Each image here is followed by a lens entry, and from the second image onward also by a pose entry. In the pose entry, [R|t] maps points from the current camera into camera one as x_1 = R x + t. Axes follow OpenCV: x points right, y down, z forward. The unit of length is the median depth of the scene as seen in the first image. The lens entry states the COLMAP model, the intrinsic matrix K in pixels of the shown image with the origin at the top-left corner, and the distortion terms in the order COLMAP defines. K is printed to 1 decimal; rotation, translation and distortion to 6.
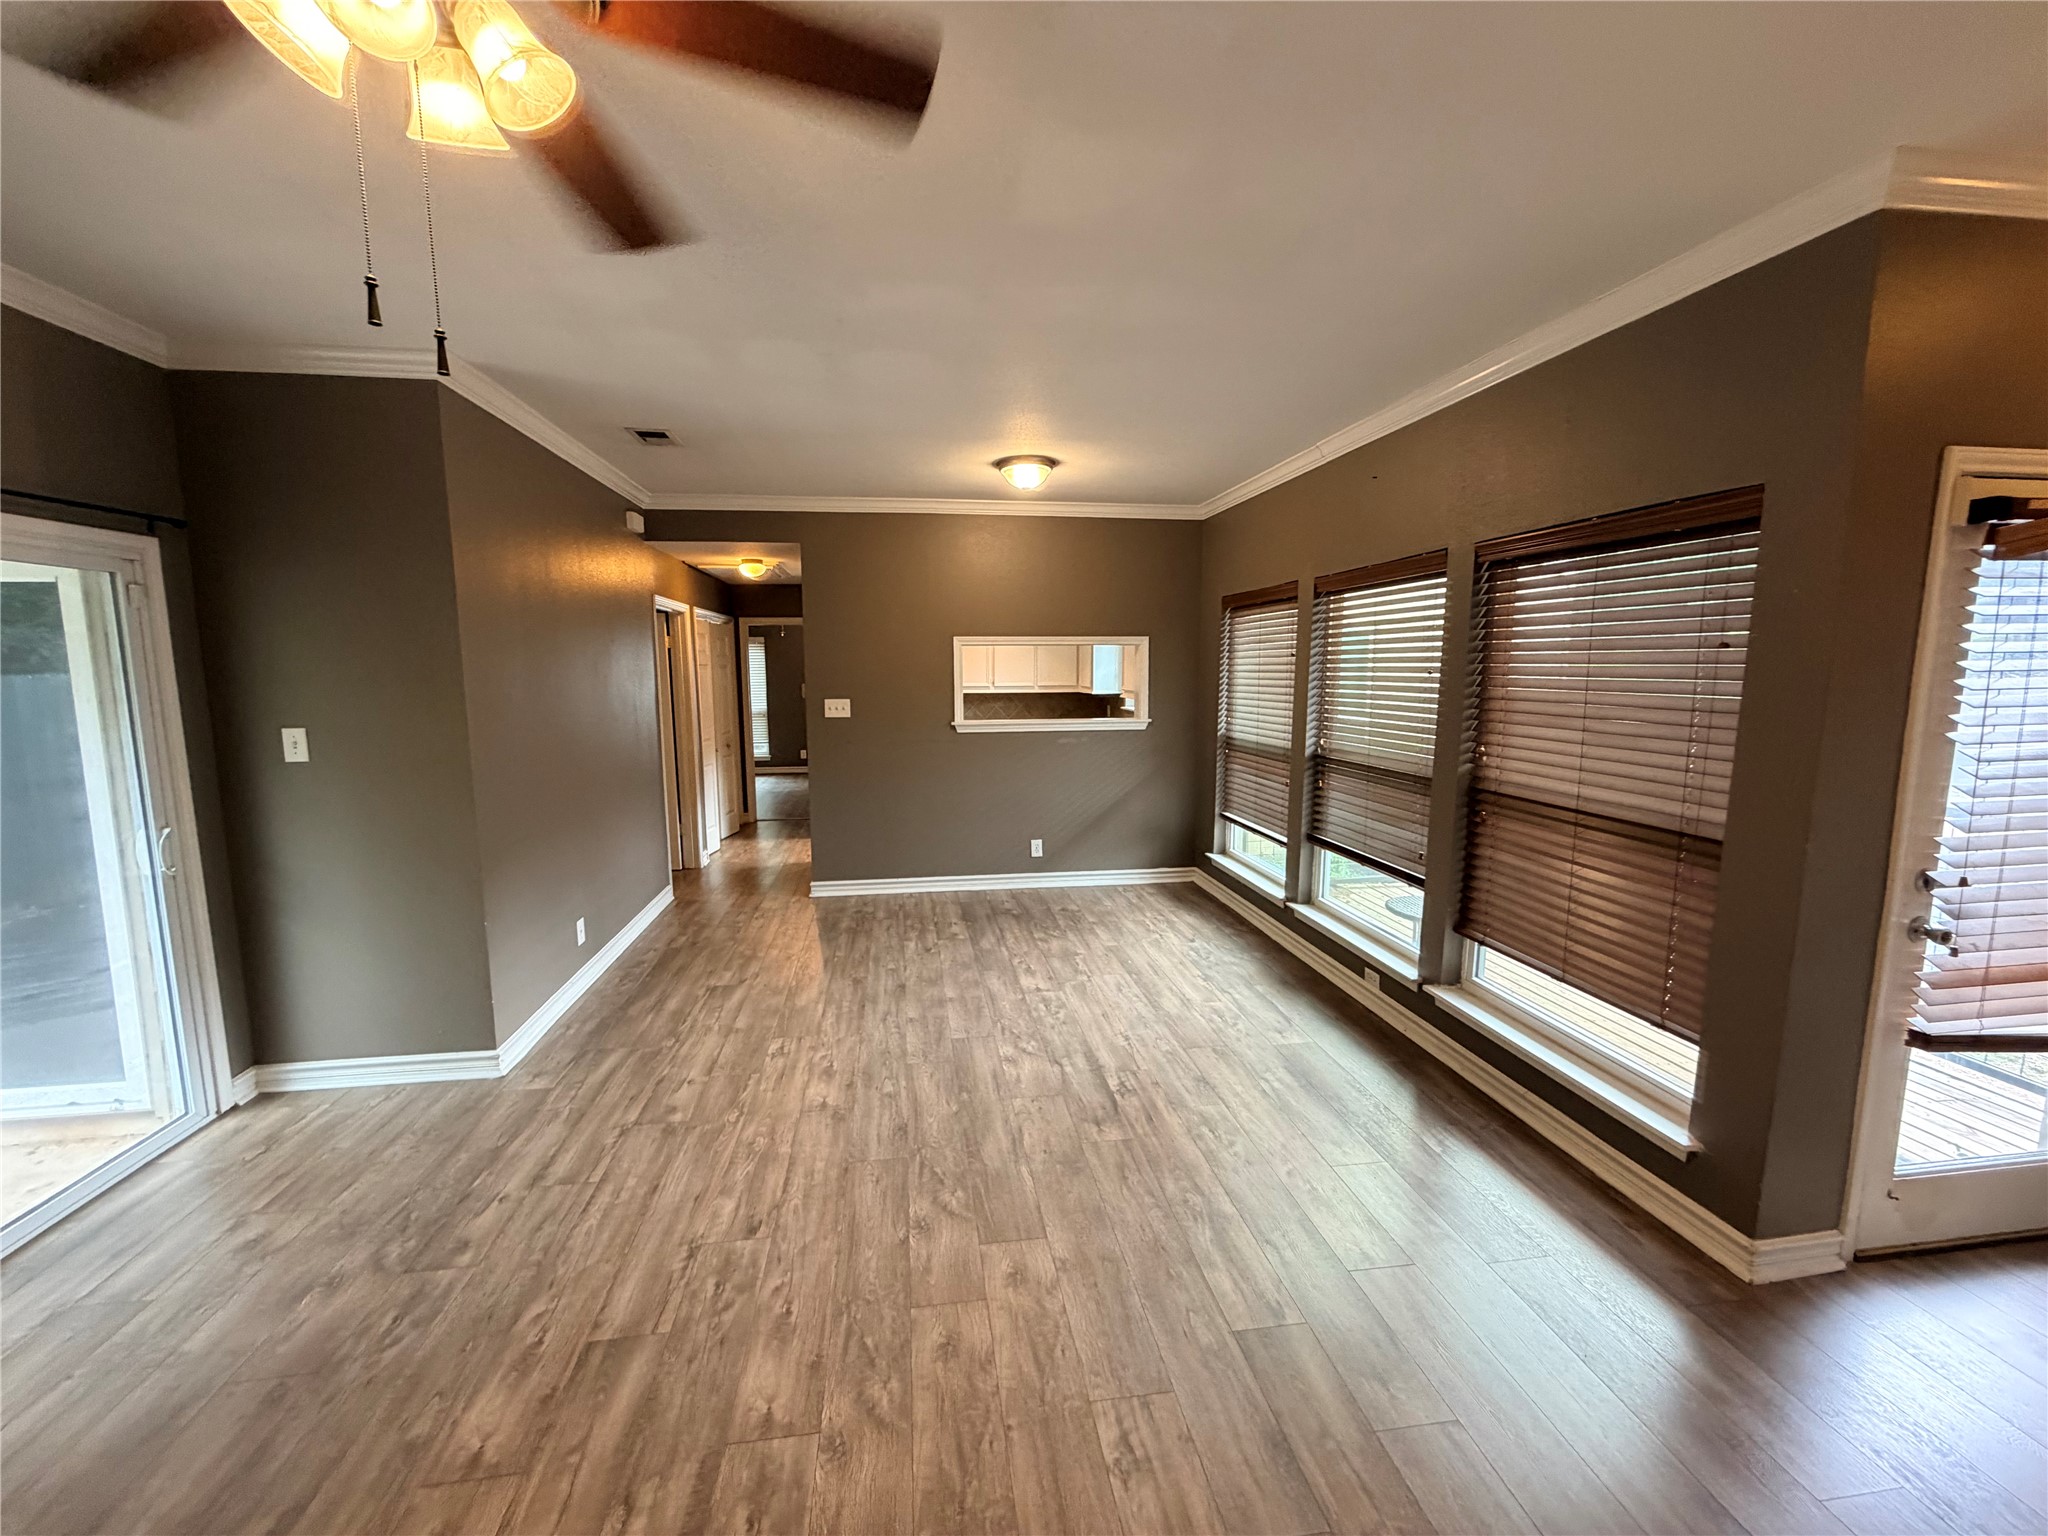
lens RADIAL K [[816.7, 0, 1015.3], [0, 816.7, 765.5], [0, 0, 1]] dist [-0.000271, 0.000020]
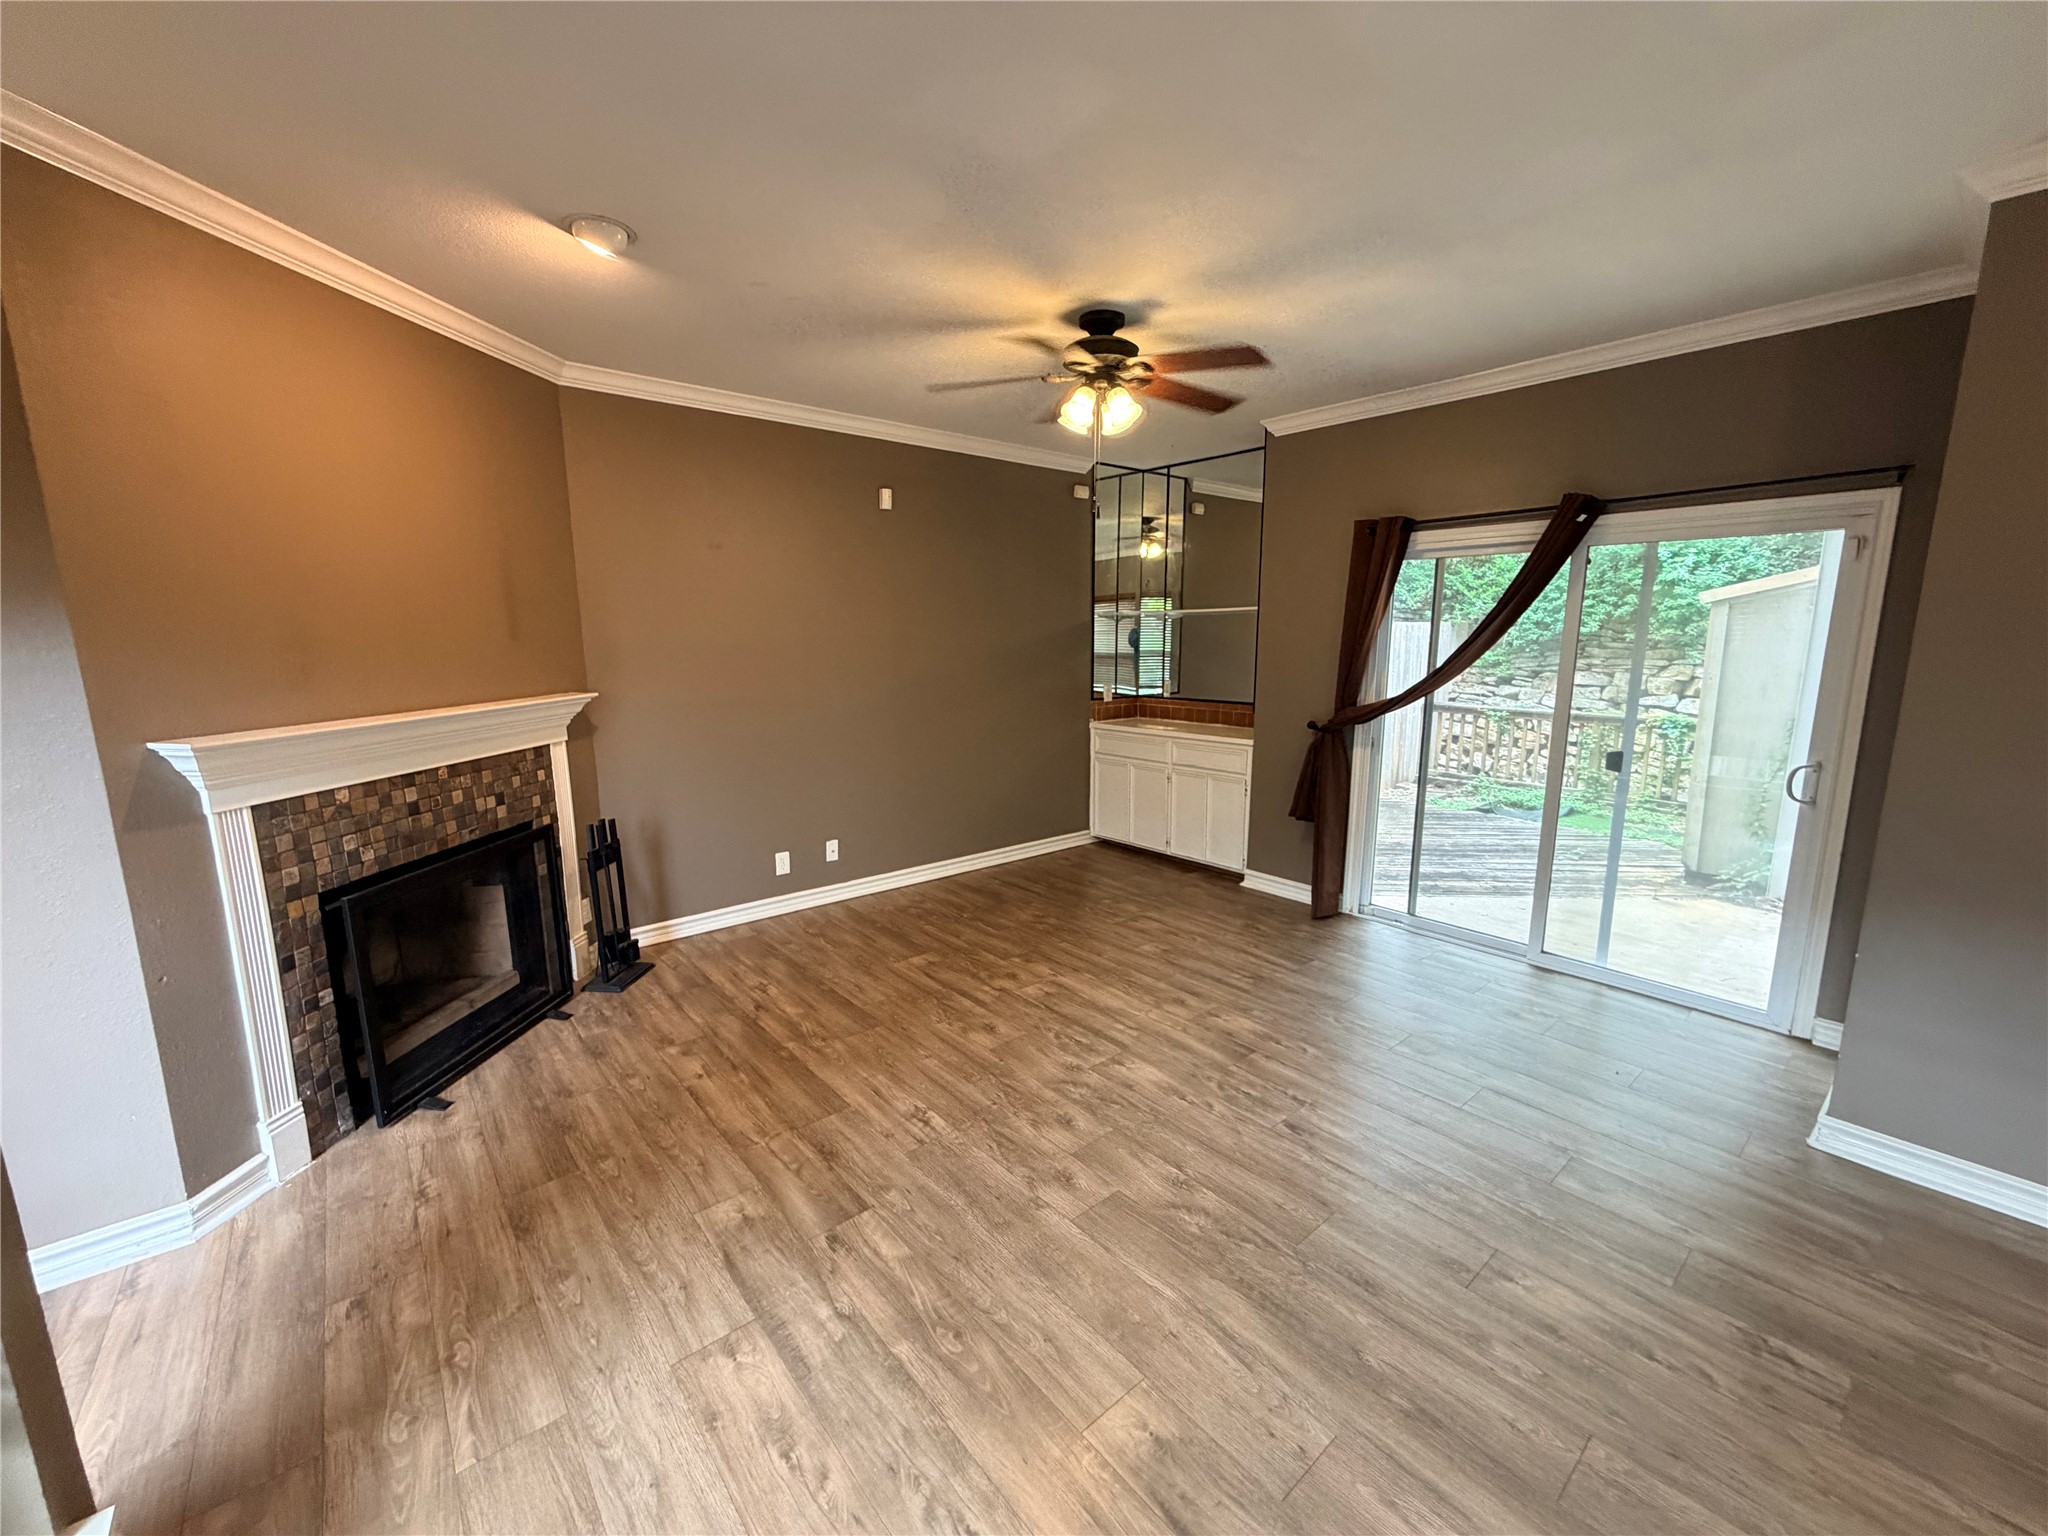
lens RADIAL K [[816.7, 0, 1015.3], [0, 816.7, 765.5], [0, 0, 1]] dist [-0.000271, 0.000020]
pose [[-0.849735, 0.094832, -0.518611, 0.454270], [-0.057670, 0.961067, 0.270231, -0.157034], [0.524046, 0.259533, -0.811183, 1.354037]]
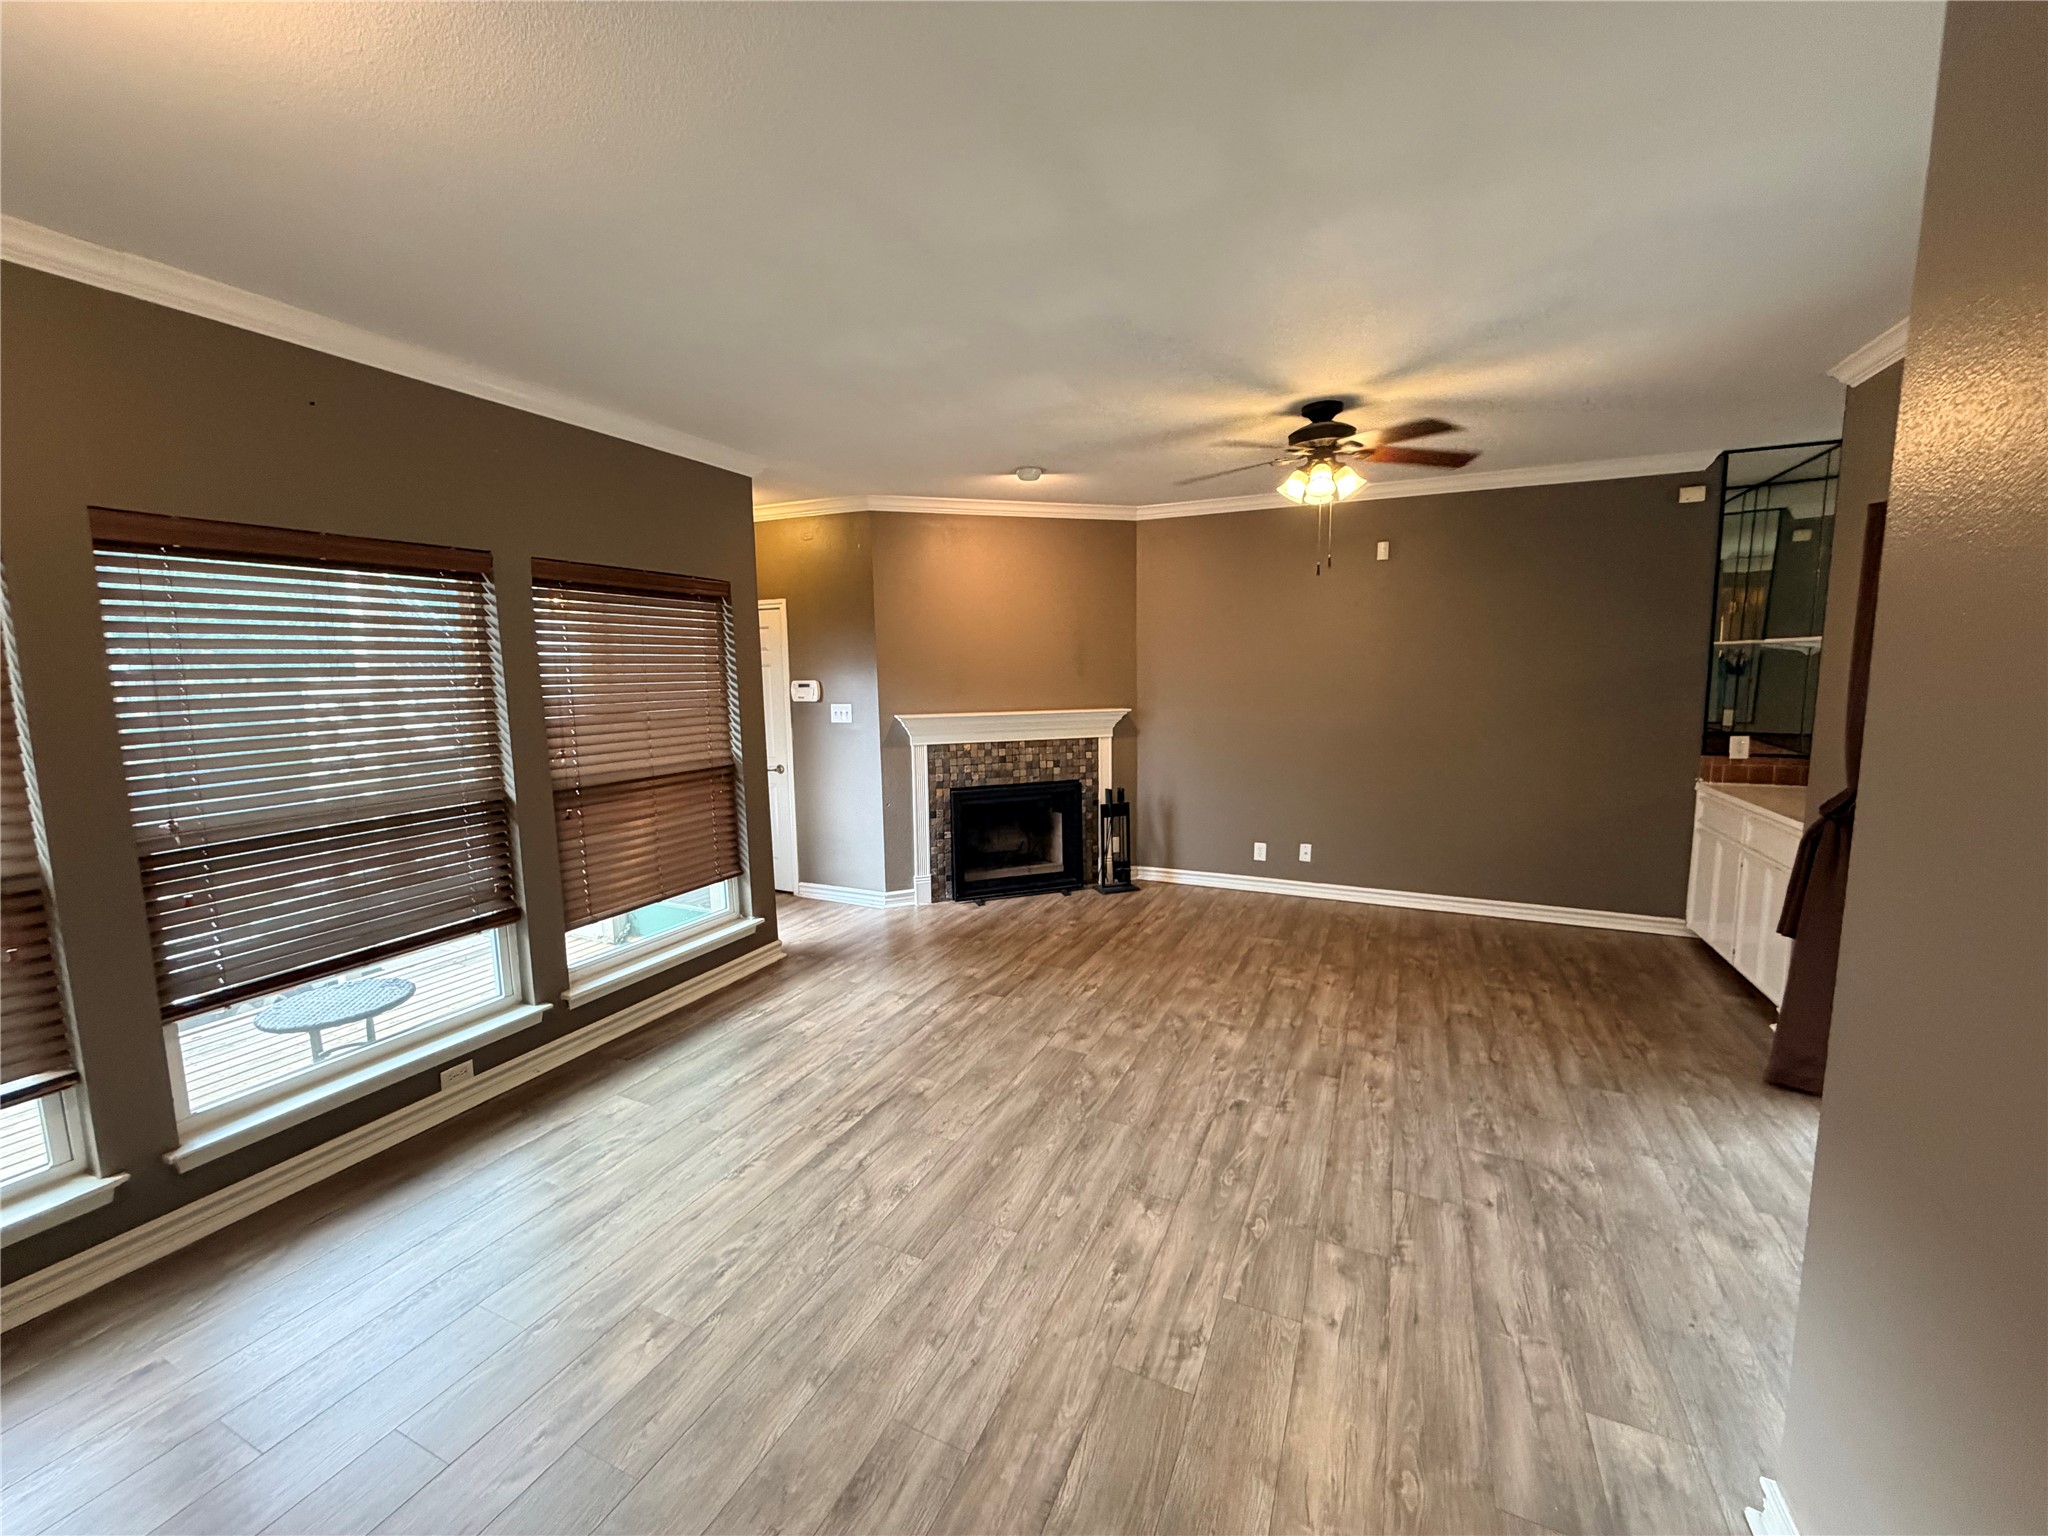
lens RADIAL K [[816.7, 0, 1015.3], [0, 816.7, 765.5], [0, 0, 1]] dist [-0.000271, 0.000020]
pose [[-0.835164, -0.049427, 0.547776, -0.604680], [0.086005, 0.971966, 0.218829, -0.219270], [-0.543235, 0.229870, -0.807500, 1.800803]]
